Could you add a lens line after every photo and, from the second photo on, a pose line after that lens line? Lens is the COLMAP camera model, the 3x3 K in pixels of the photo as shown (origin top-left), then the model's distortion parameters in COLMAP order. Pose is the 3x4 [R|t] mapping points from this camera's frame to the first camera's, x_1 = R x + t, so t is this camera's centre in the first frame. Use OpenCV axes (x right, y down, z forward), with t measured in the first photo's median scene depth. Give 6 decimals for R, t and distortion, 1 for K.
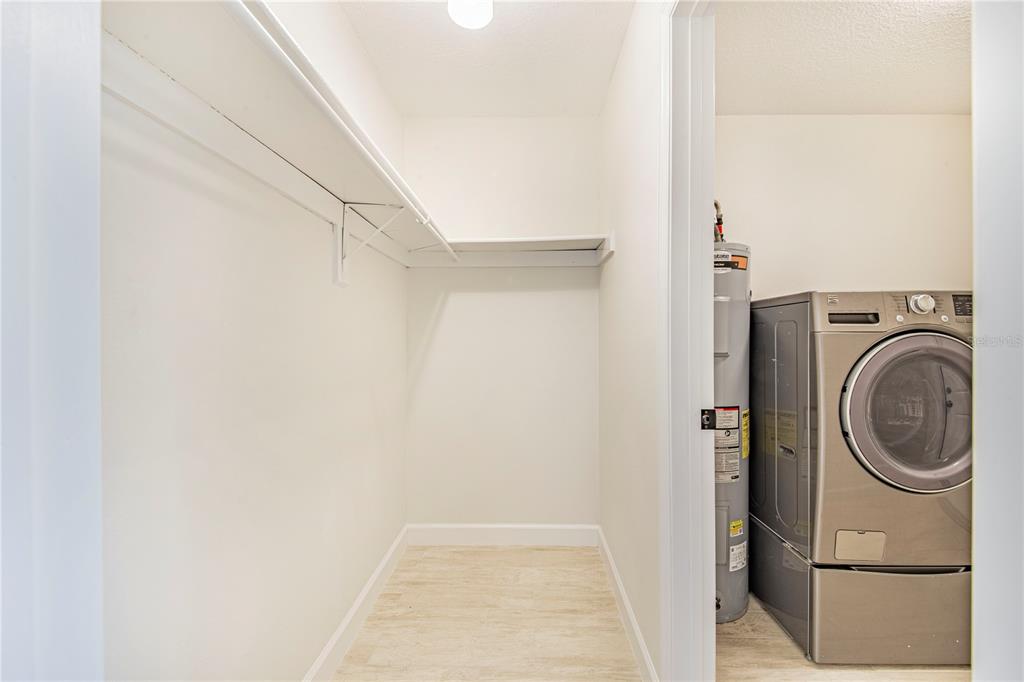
lens RADIAL K [[405.2, 0, 513.5], [0, 405.2, 342.9], [0, 0, 1]] dist [-0.001583, -0.000194]
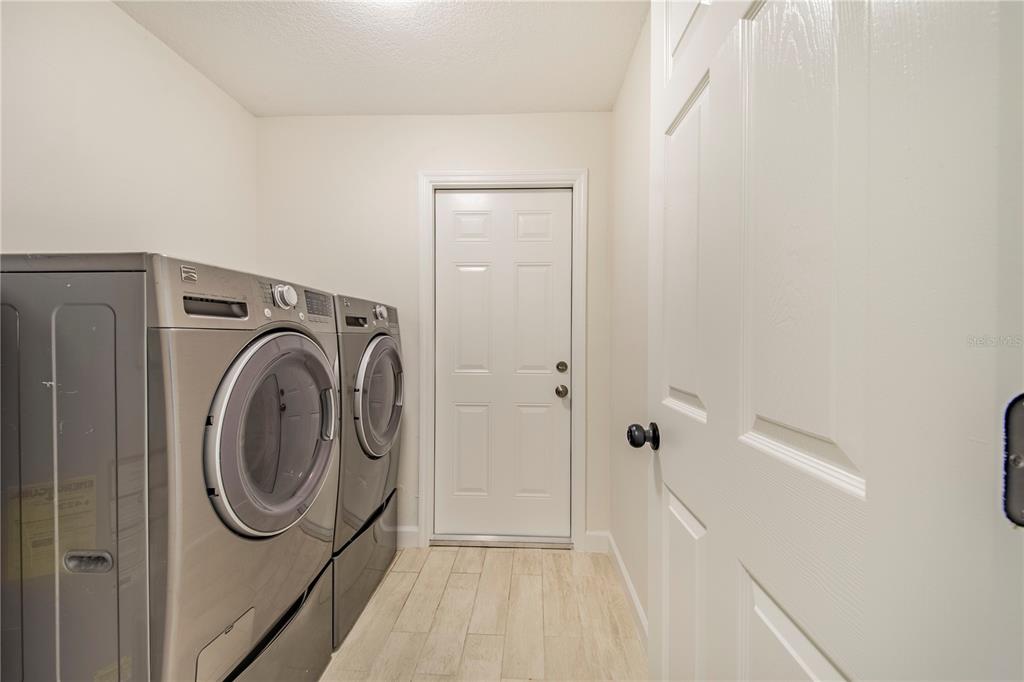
lens RADIAL K [[383.0, 0, 512.6], [0, 383.0, 338.6], [0, 0, 1]] dist [0.000216, -0.000041]
pose [[0.019399, -0.007242, 0.999786, 0.234535], [-0.008199, 0.999939, 0.007402, -0.020027], [-0.999778, -0.008341, 0.019338, 0.514733]]
